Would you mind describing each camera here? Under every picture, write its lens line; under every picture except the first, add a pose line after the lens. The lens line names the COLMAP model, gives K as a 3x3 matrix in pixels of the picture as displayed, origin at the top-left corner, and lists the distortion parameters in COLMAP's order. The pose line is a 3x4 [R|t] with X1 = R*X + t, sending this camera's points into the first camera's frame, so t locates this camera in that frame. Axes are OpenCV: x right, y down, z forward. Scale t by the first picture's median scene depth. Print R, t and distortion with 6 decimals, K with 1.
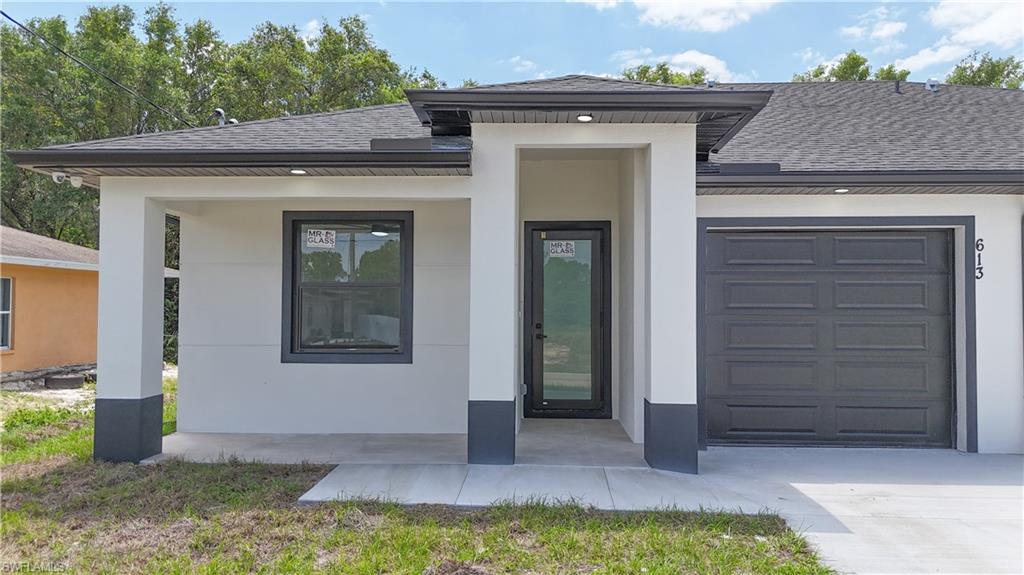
lens RADIAL K [[780.4, 0, 512.0], [0, 780.4, 293.9], [0, 0, 1]] dist [0.071663, -0.000374]
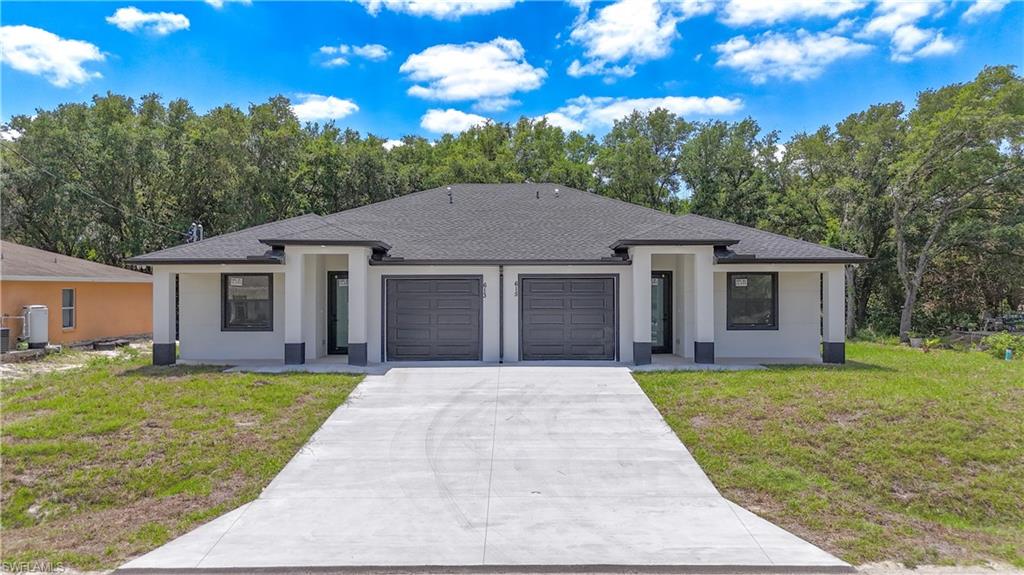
lens RADIAL K [[734.2, 0, 513.7], [0, 734.2, 271.0], [0, 0, 1]] dist [0.025073, -0.015704]
pose [[0.997984, -0.004320, 0.063326, 0.241327], [0.004758, 0.999966, -0.006773, -0.042400], [-0.063295, 0.007061, 0.997970, -0.692218]]
